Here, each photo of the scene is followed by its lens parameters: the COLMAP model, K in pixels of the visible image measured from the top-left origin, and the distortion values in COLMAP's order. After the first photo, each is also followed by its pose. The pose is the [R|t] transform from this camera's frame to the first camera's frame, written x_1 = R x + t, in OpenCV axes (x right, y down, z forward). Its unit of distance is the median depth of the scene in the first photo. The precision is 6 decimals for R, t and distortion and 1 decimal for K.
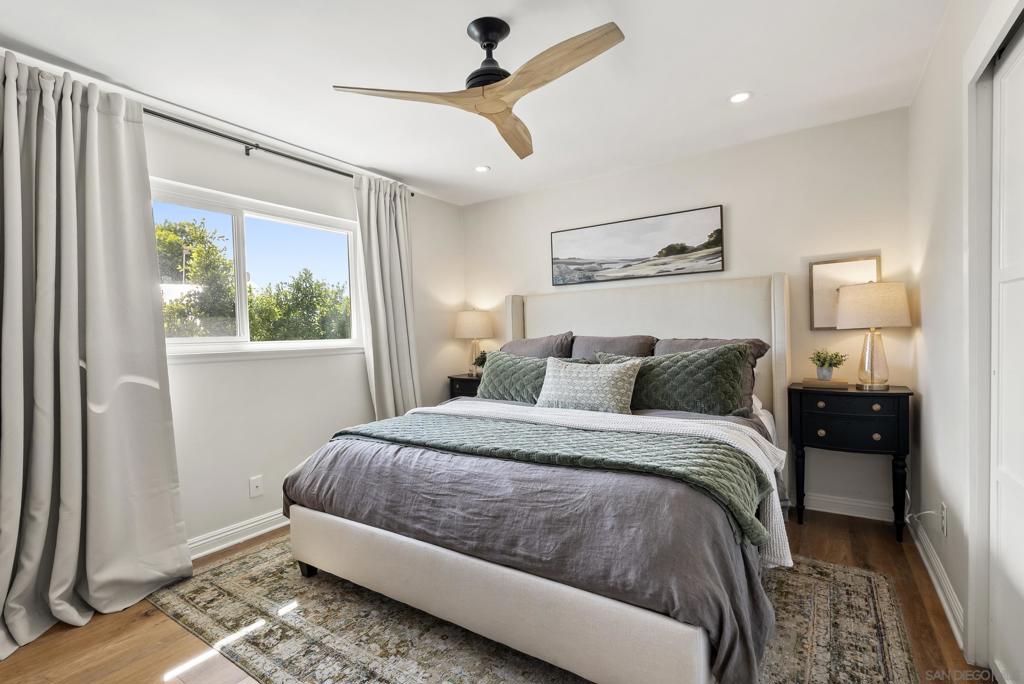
lens RADIAL K [[468.3, 0, 507.9], [0, 468.3, 346.9], [0, 0, 1]] dist [-0.003668, 0.001401]
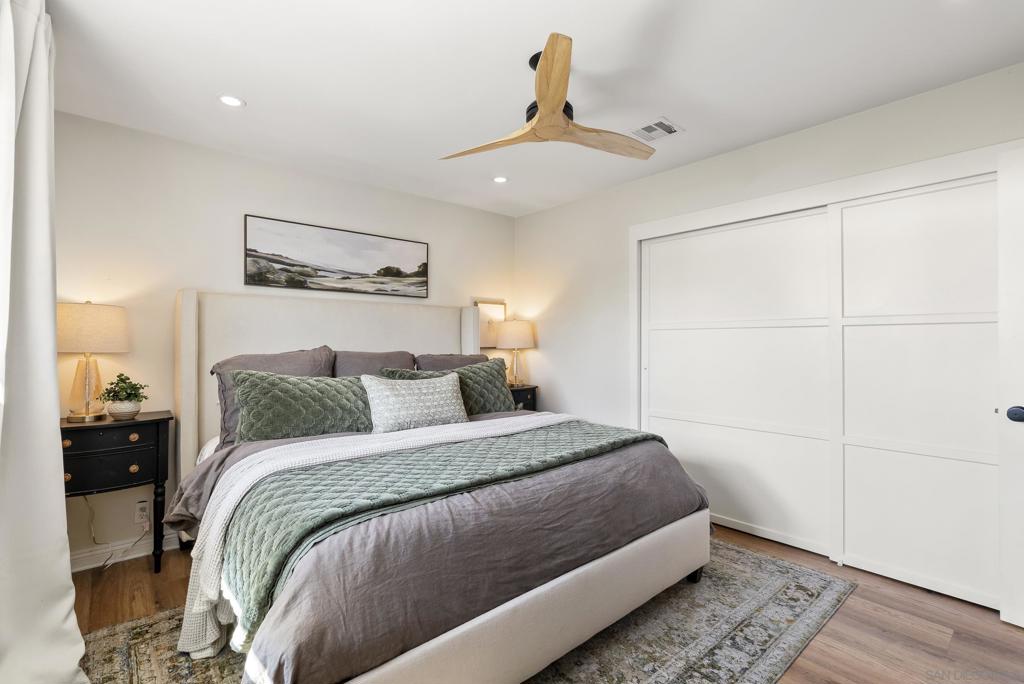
lens RADIAL K [[468.3, 0, 505.8], [0, 468.3, 339.4], [0, 0, 1]] dist [-0.003668, 0.001401]
pose [[0.266402, 0.037772, 0.963122, -0.616162], [0.020314, 0.998790, -0.044790, 0.000306], [-0.963648, 0.031497, 0.265312, 0.478813]]
